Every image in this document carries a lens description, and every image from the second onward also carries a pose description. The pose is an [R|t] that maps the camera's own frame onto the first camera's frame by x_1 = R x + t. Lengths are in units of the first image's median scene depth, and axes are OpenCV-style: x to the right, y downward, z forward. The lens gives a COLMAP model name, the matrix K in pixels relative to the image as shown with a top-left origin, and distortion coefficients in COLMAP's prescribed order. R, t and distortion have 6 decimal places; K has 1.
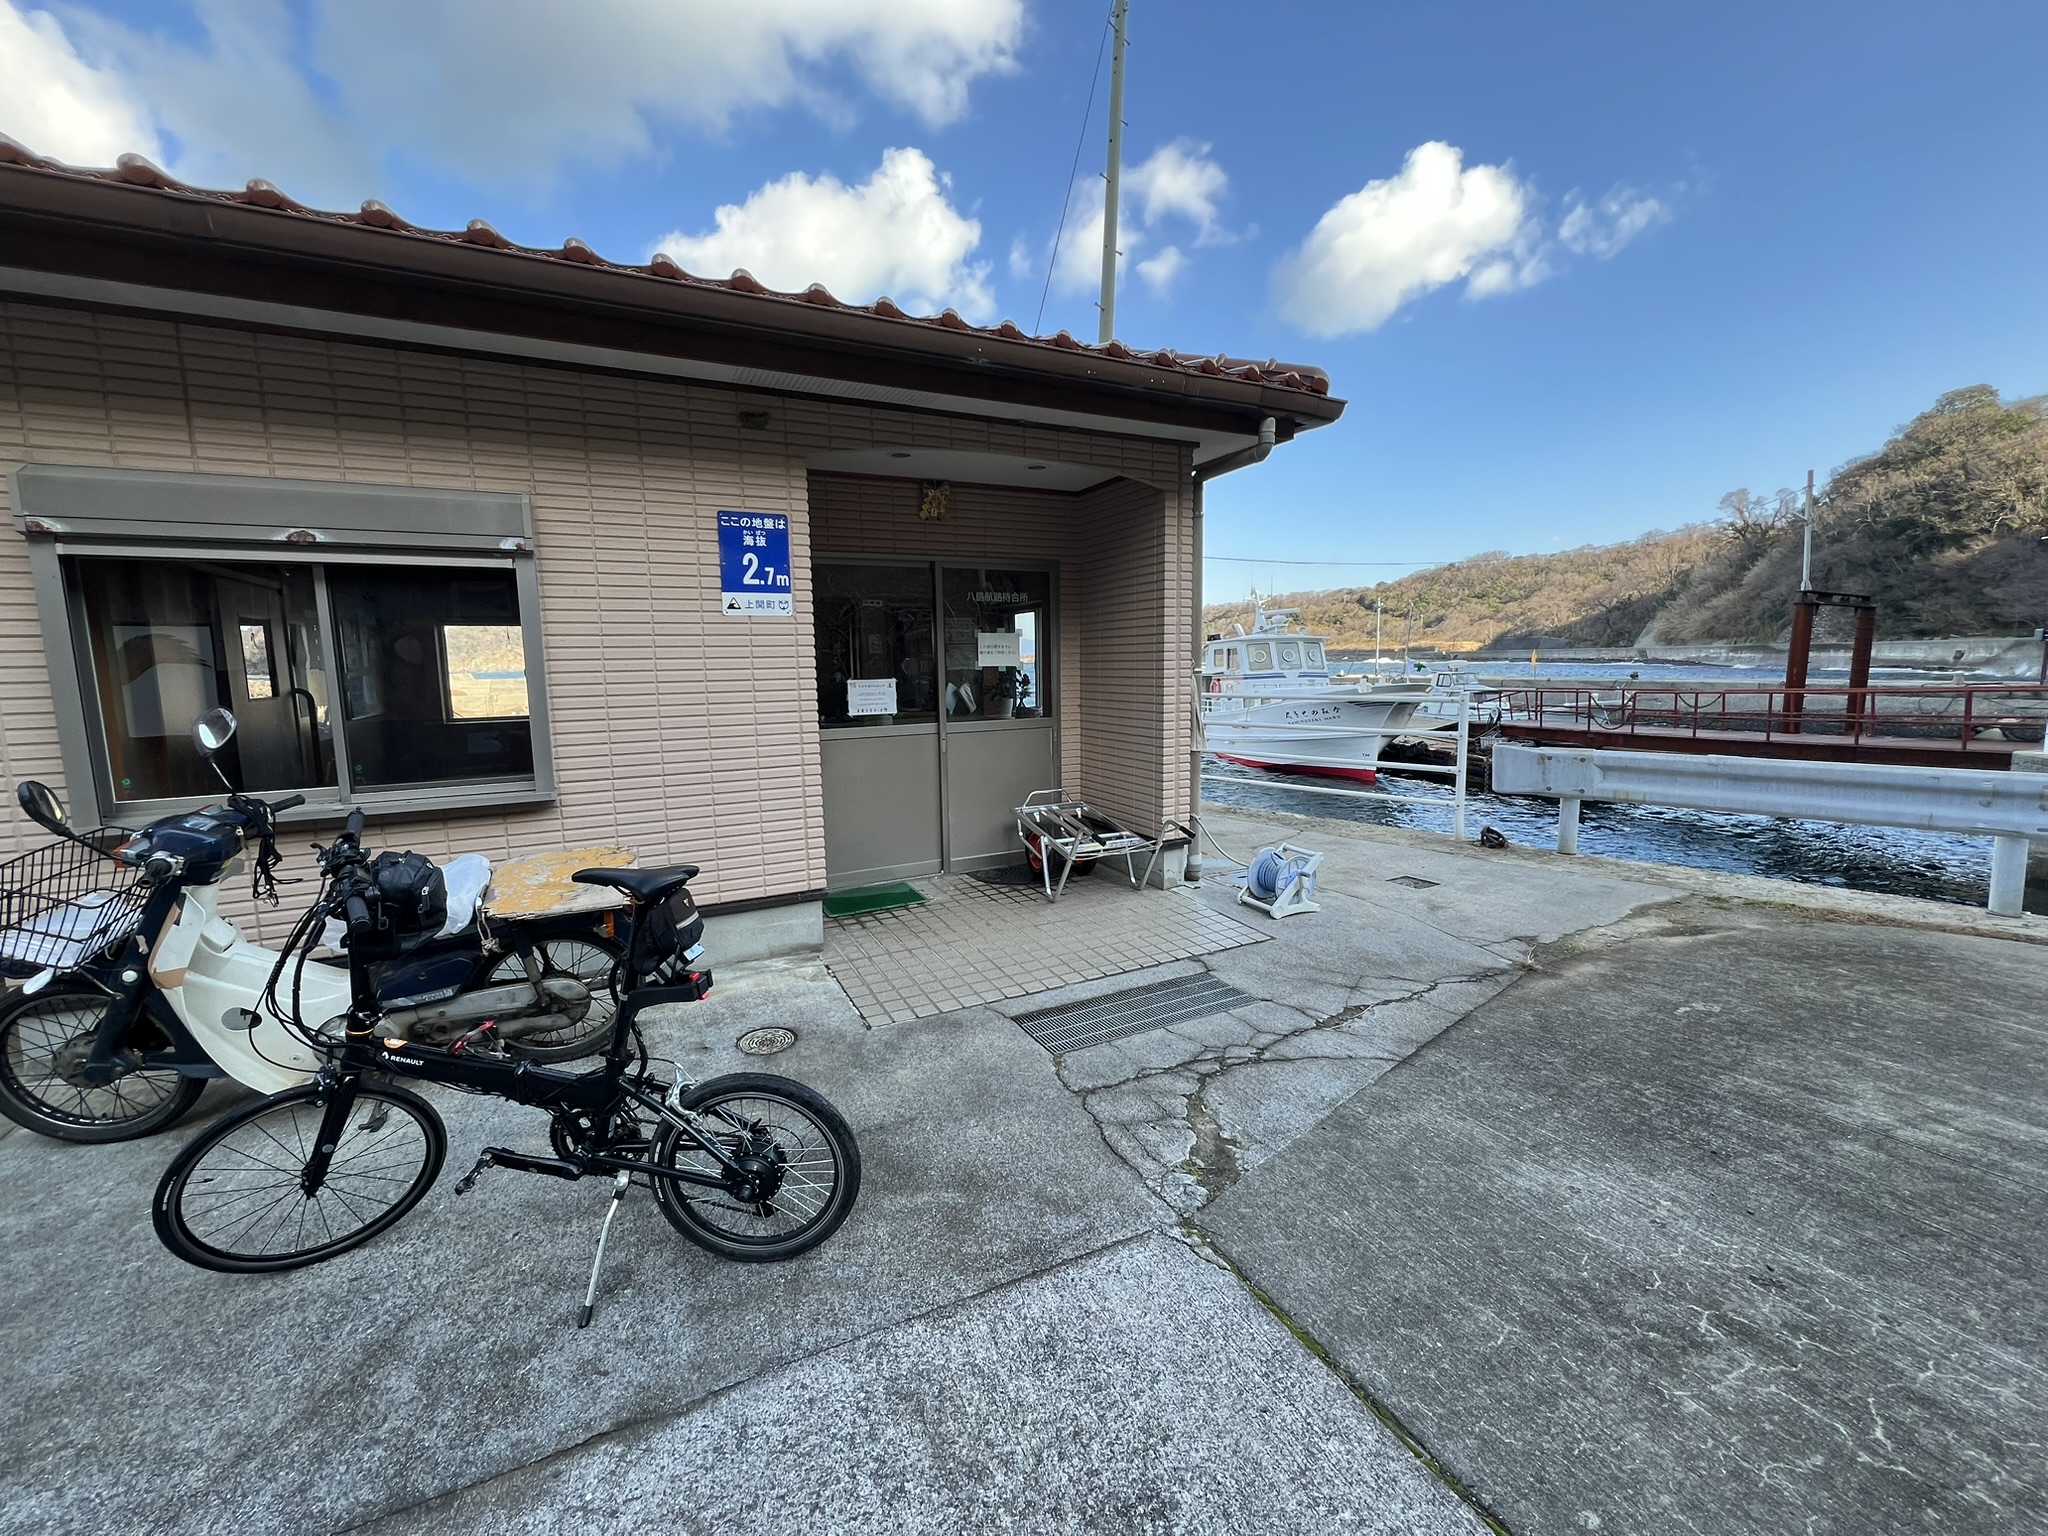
lens RADIAL K [[821.6, 0, 1024.0], [0, 821.6, 768.0], [0, 0, 1]] dist [0.000105, -0.000002]
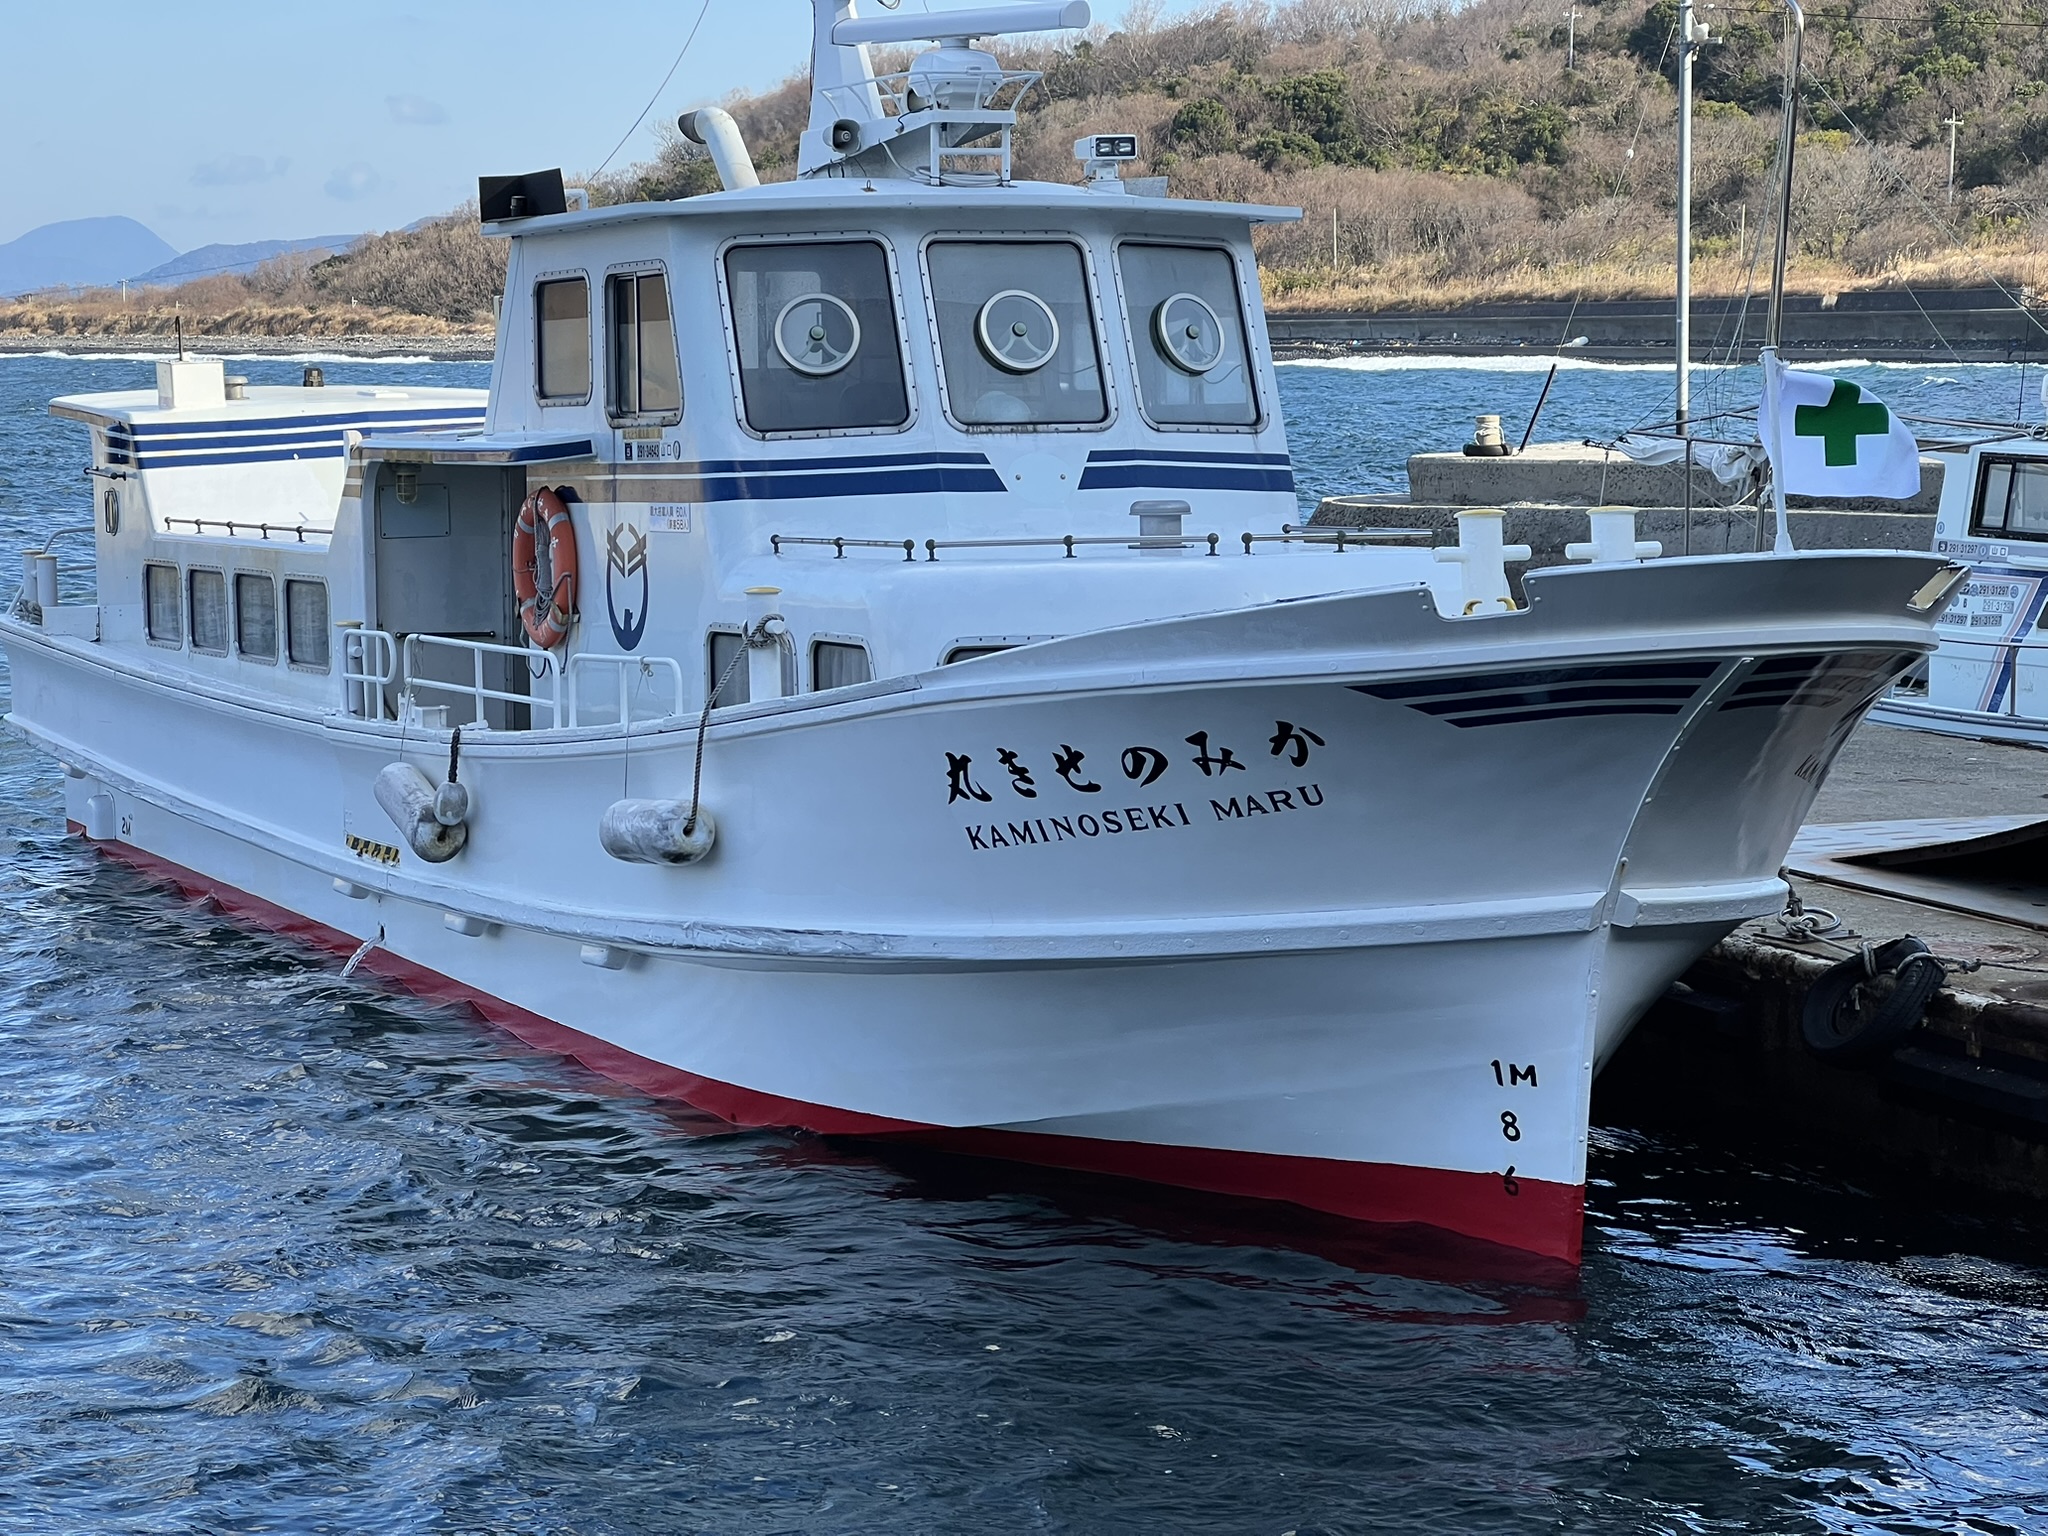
lens RADIAL K [[4594.3, 0, 1024.0], [0, 4594.3, 768.0], [0, 0, 1]] dist [0.336488, 0.100538]
pose [[0.968257, -0.009702, 0.249770, 0.124377], [0.018981, 0.999215, -0.034767, -0.034527], [-0.249237, 0.038404, 0.967681, 0.234370]]
